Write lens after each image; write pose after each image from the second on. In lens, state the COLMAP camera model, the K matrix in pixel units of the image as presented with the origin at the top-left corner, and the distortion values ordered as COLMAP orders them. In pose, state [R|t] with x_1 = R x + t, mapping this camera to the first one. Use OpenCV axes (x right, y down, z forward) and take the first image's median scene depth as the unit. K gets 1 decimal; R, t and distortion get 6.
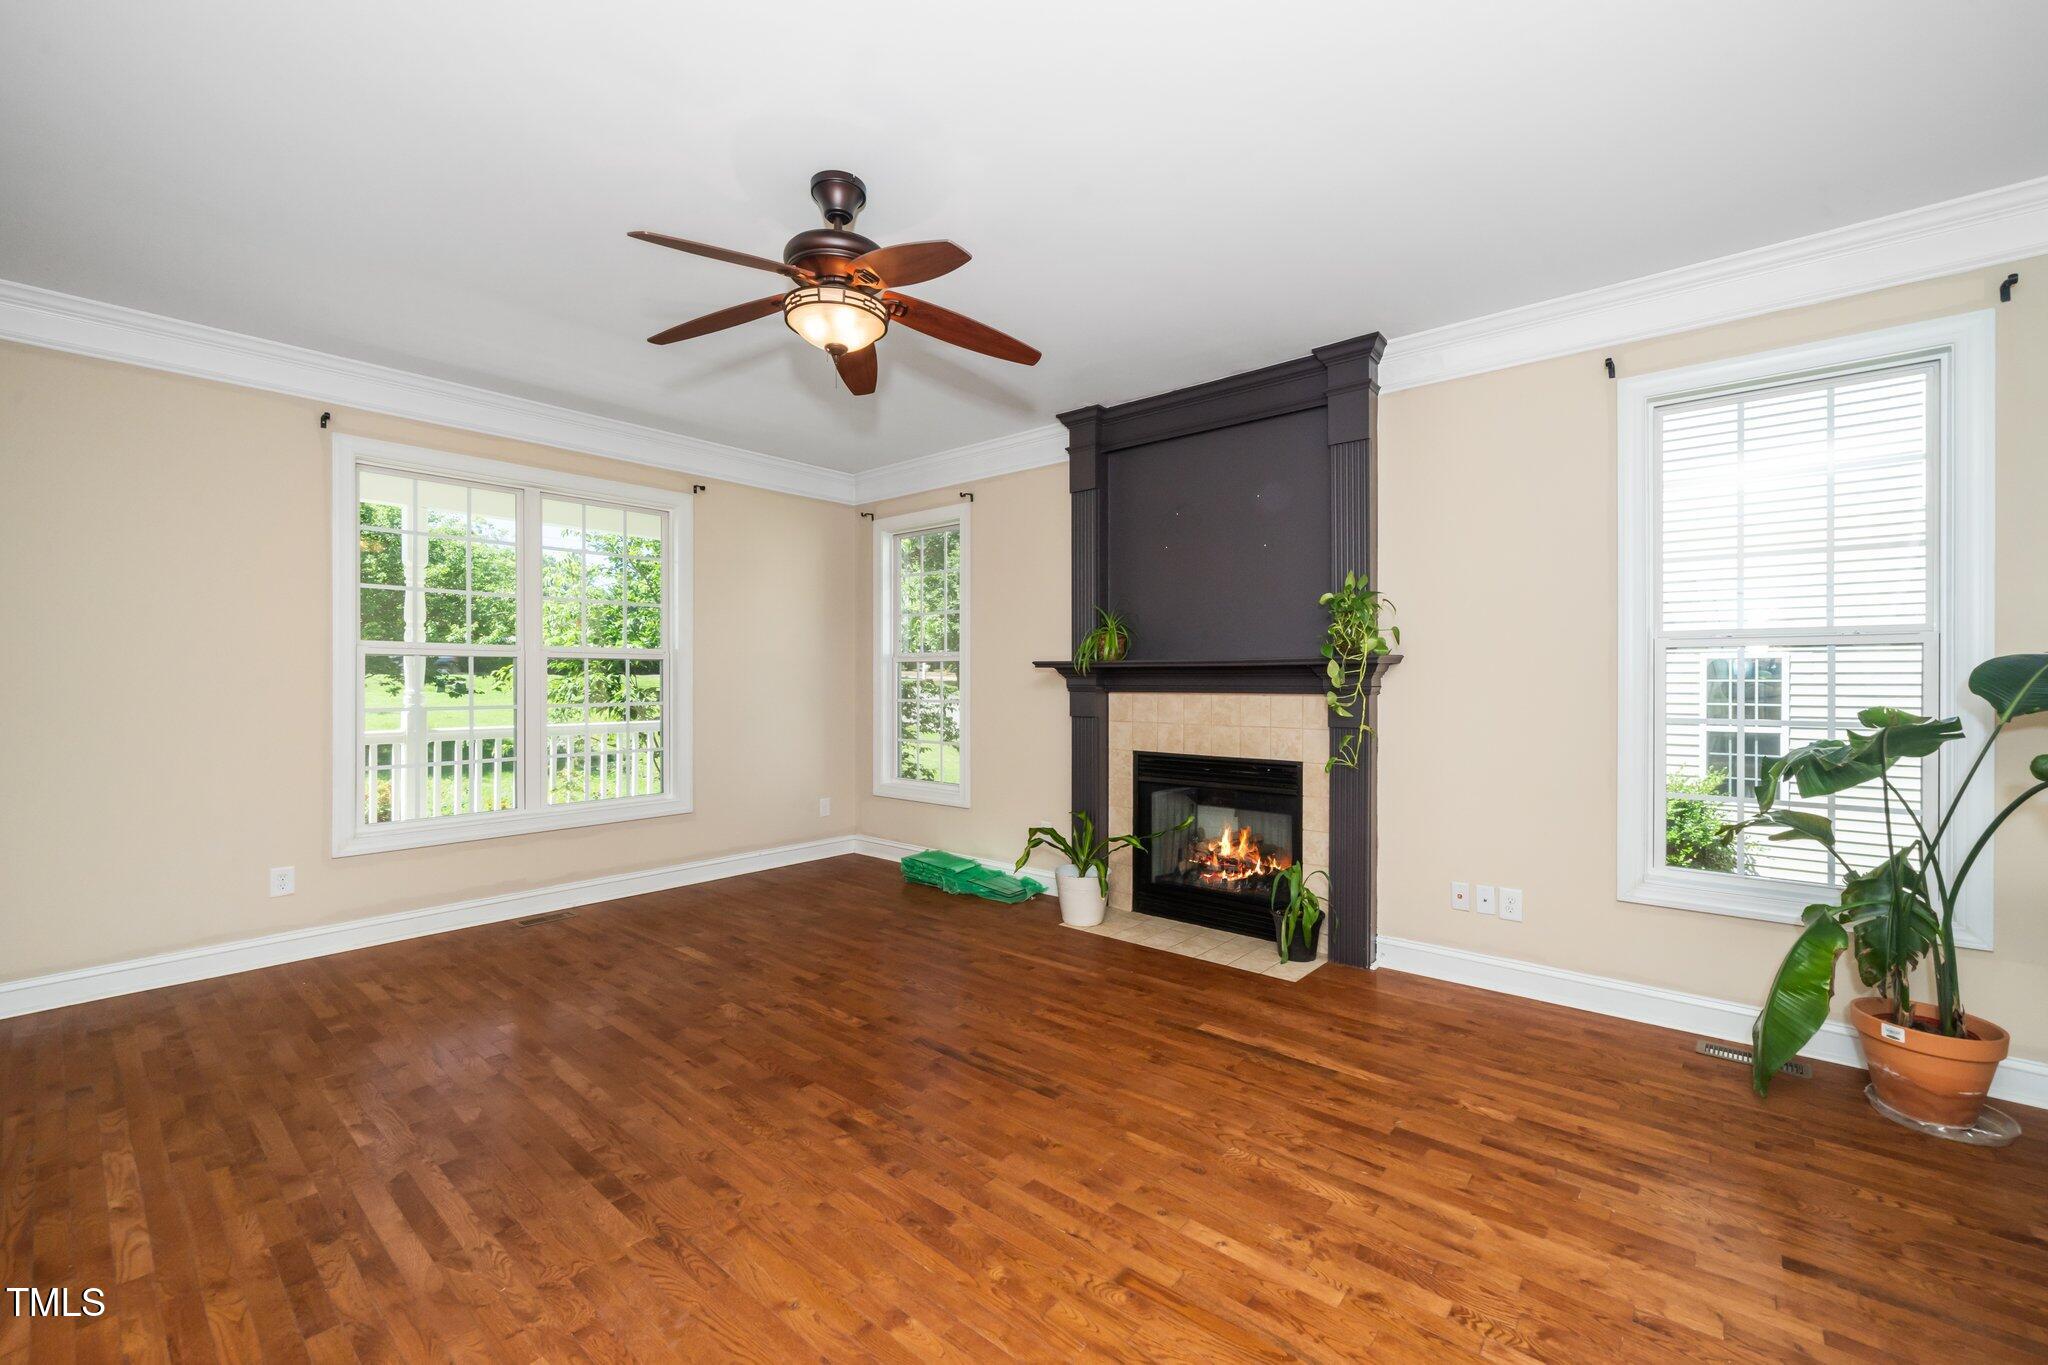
lens RADIAL K [[796.3, 0, 1027.2], [0, 796.3, 678.1], [0, 0, 1]] dist [-0.001302, 0.000442]
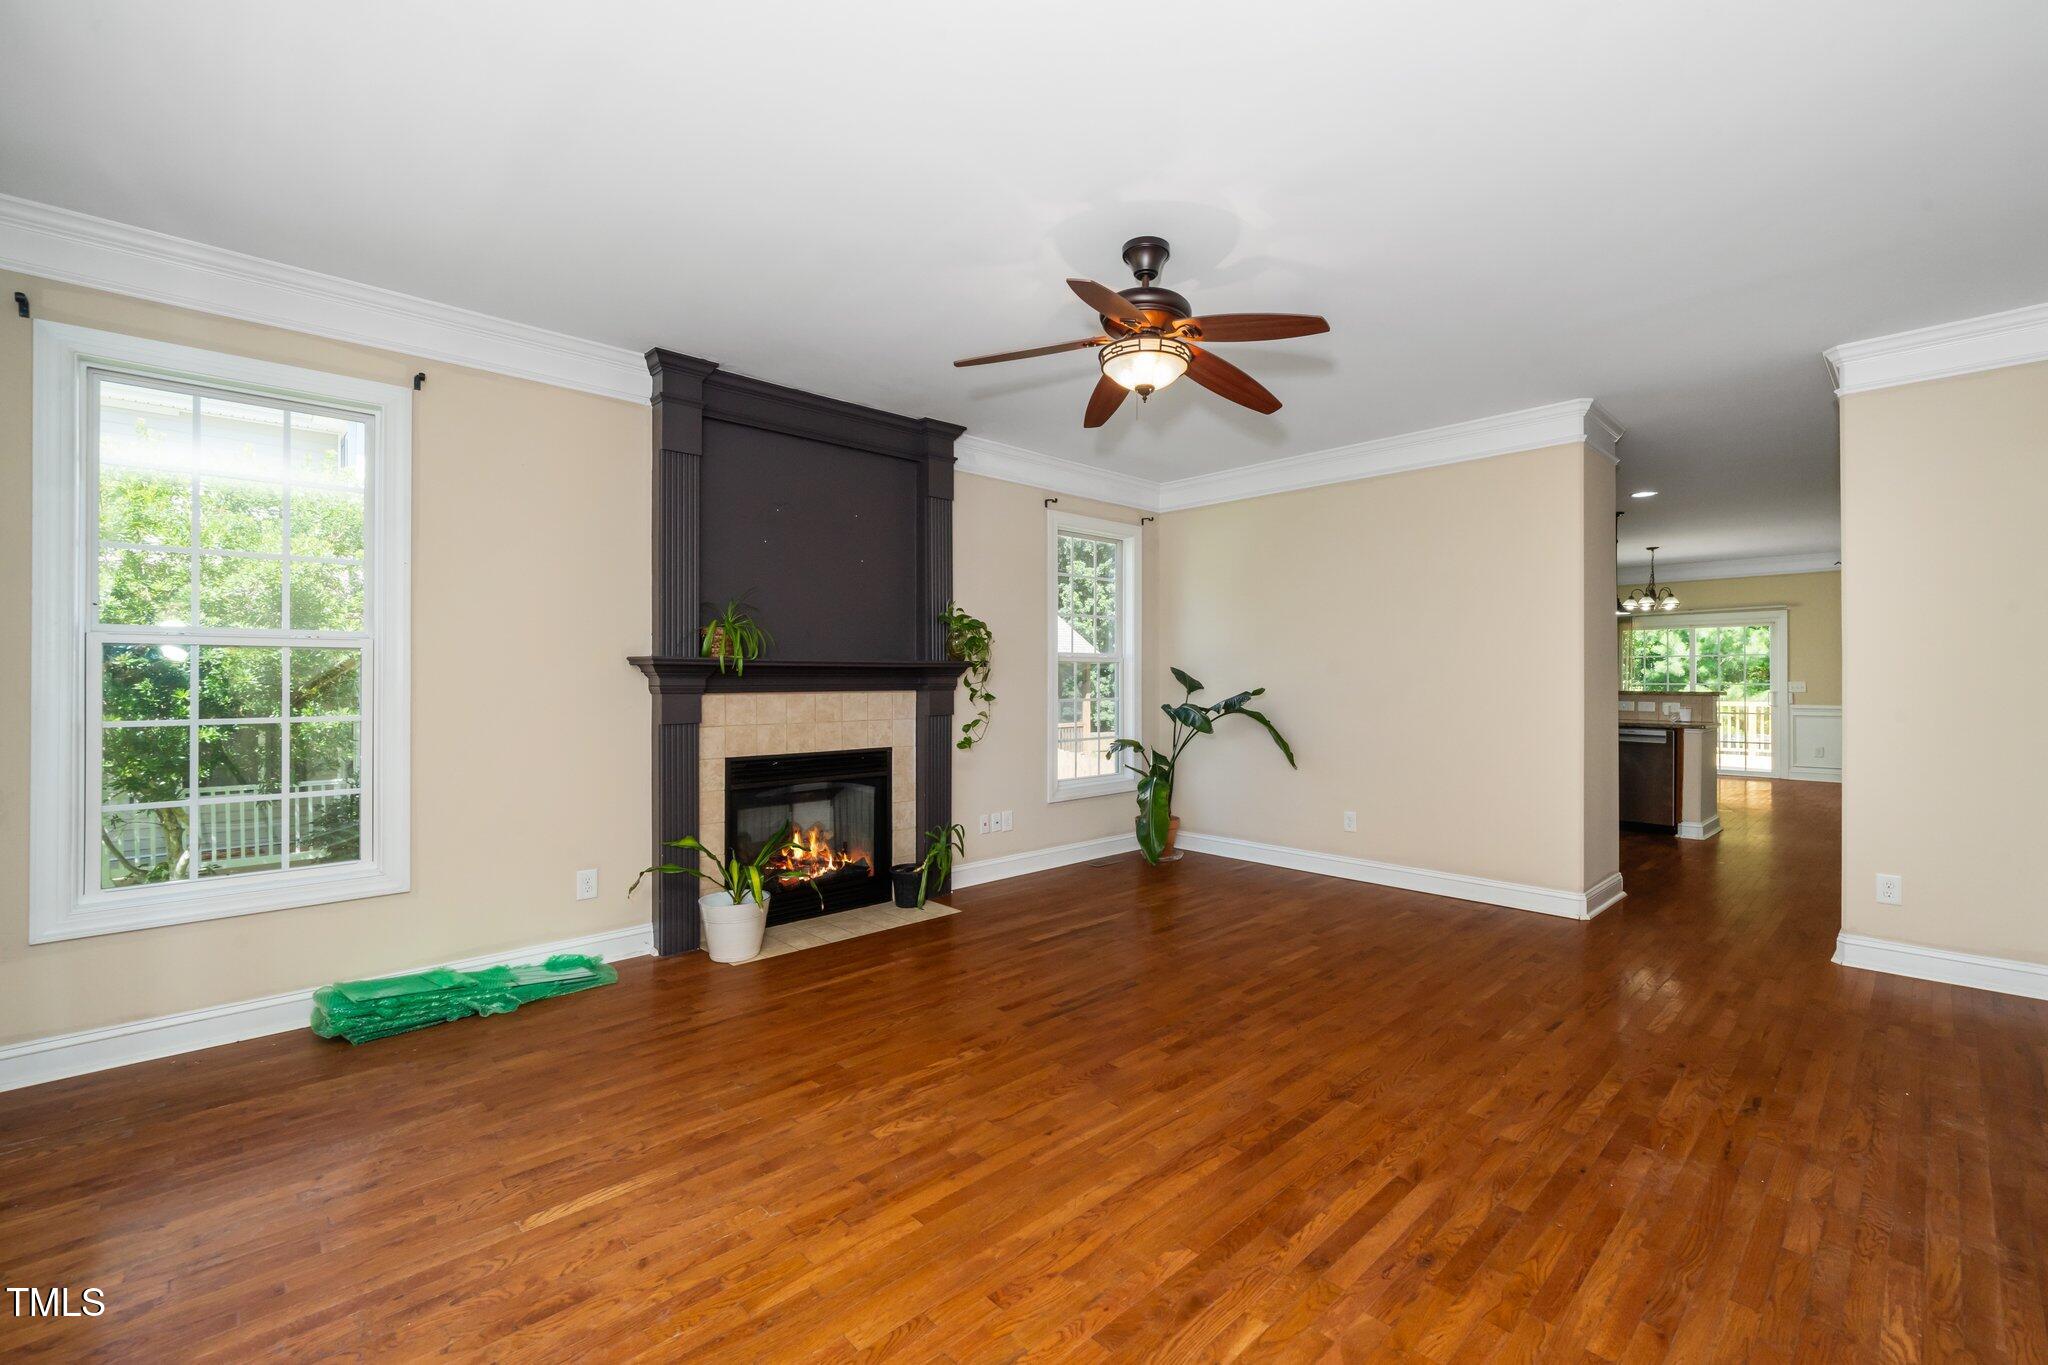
lens RADIAL K [[837.3, 0, 1043.6], [0, 837.3, 676.8], [0, 0, 1]] dist [-0.002059, -0.000377]
pose [[0.142082, 0.000901, 0.989855, -0.886655], [-0.001317, 0.999999, -0.000721, -0.001052], [-0.989854, -0.001201, 0.142083, 0.598121]]
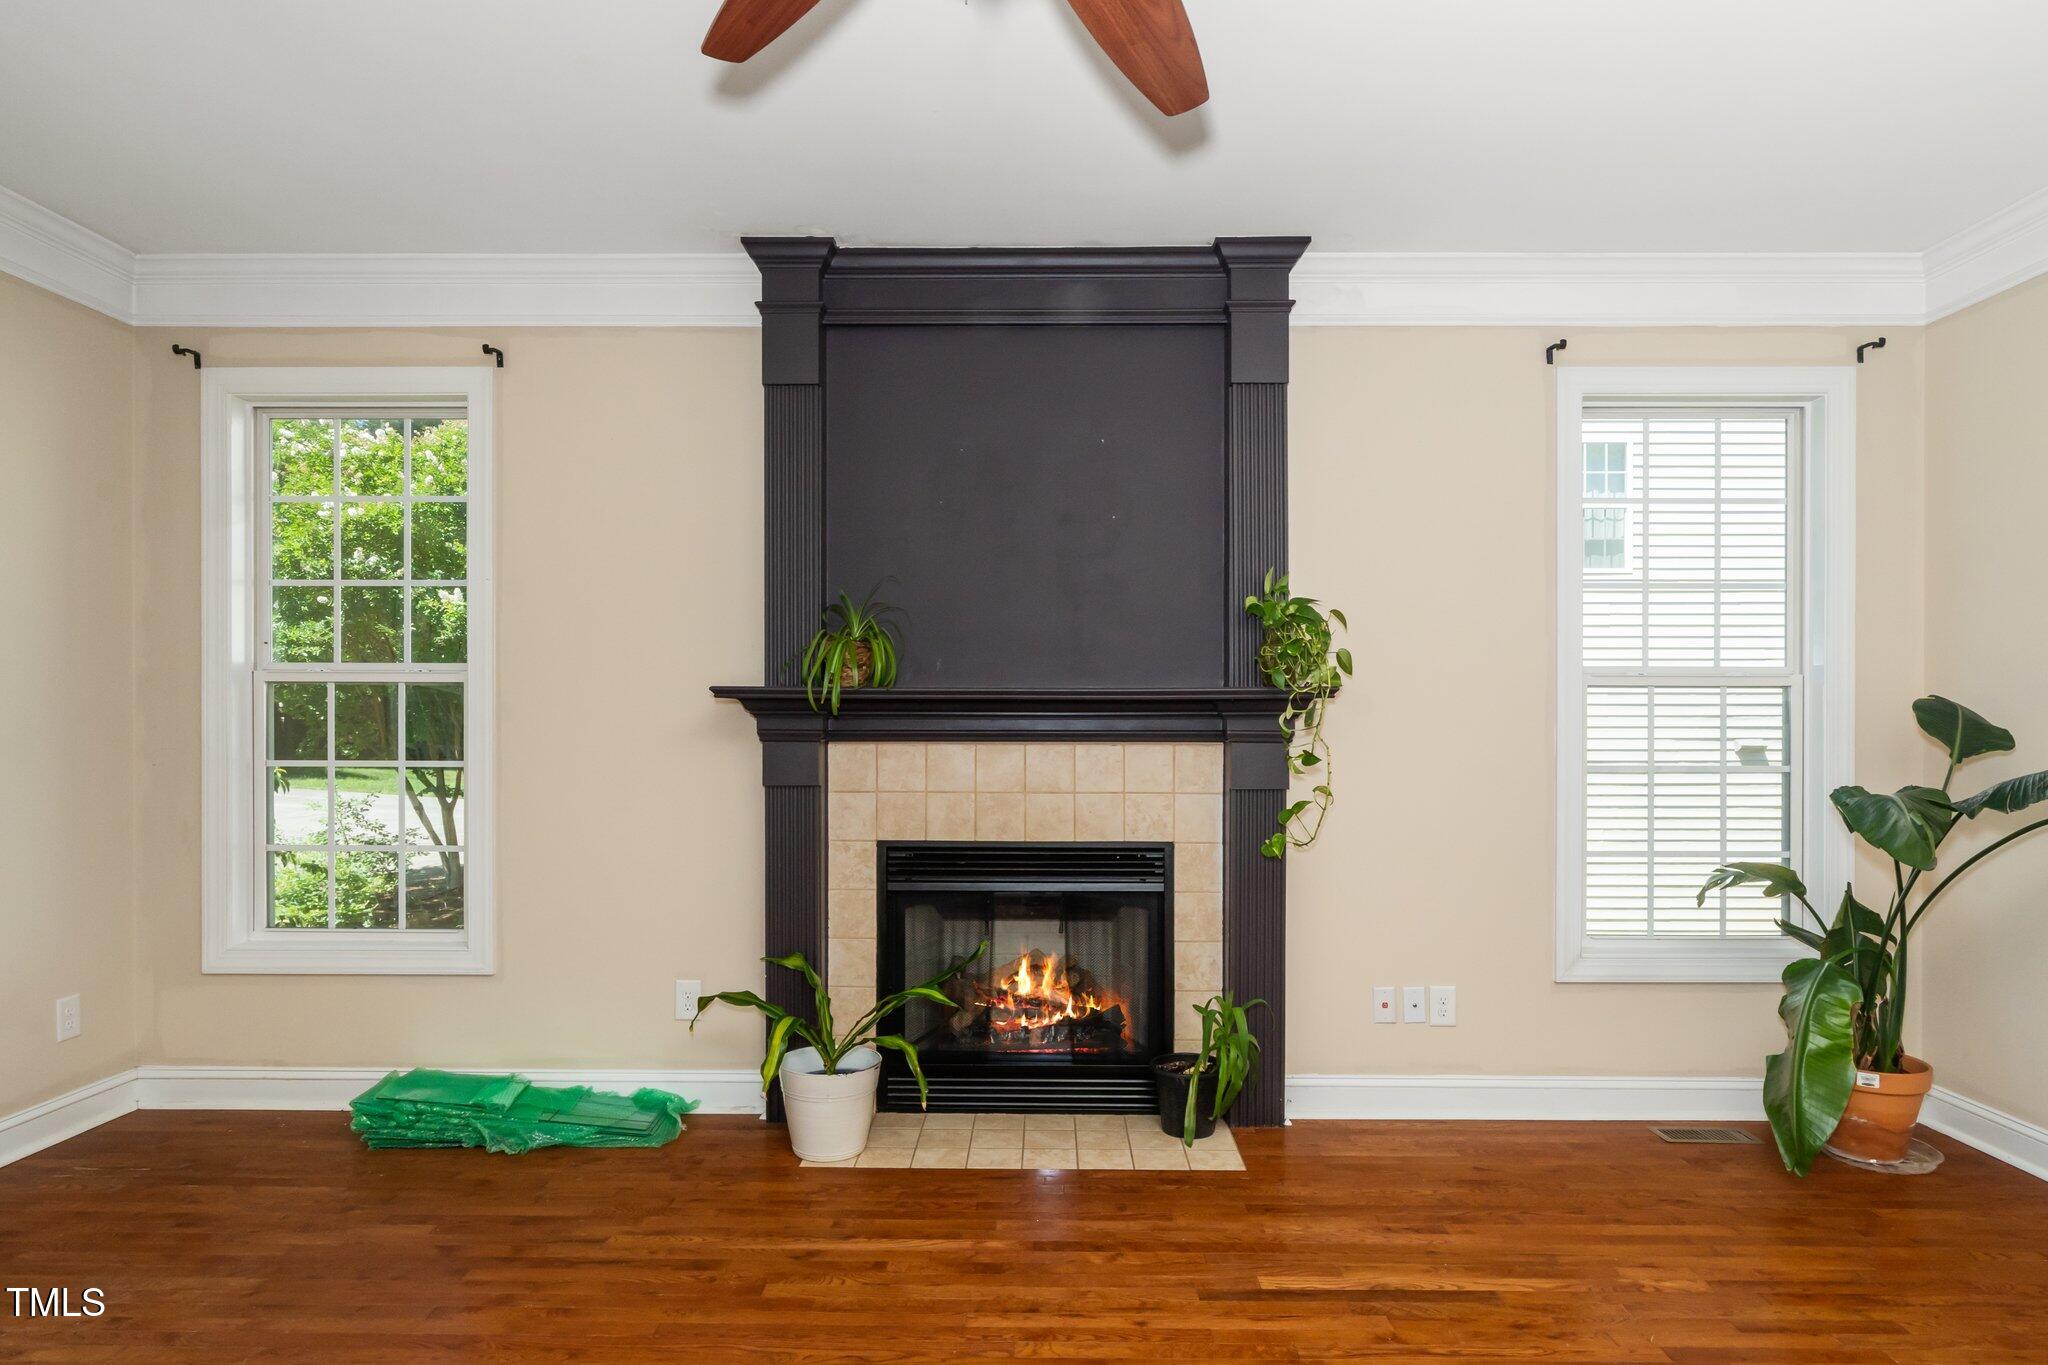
lens RADIAL K [[1124.6, 0, 1003.6], [0, 1124.6, 725.5], [0, 0, 1]] dist [-0.001499, -0.000354]
pose [[0.784134, -0.001286, 0.620590, -0.365872], [-0.003819, 0.999969, 0.006898, -0.000728], [-0.620580, -0.007779, 0.784105, 0.337682]]
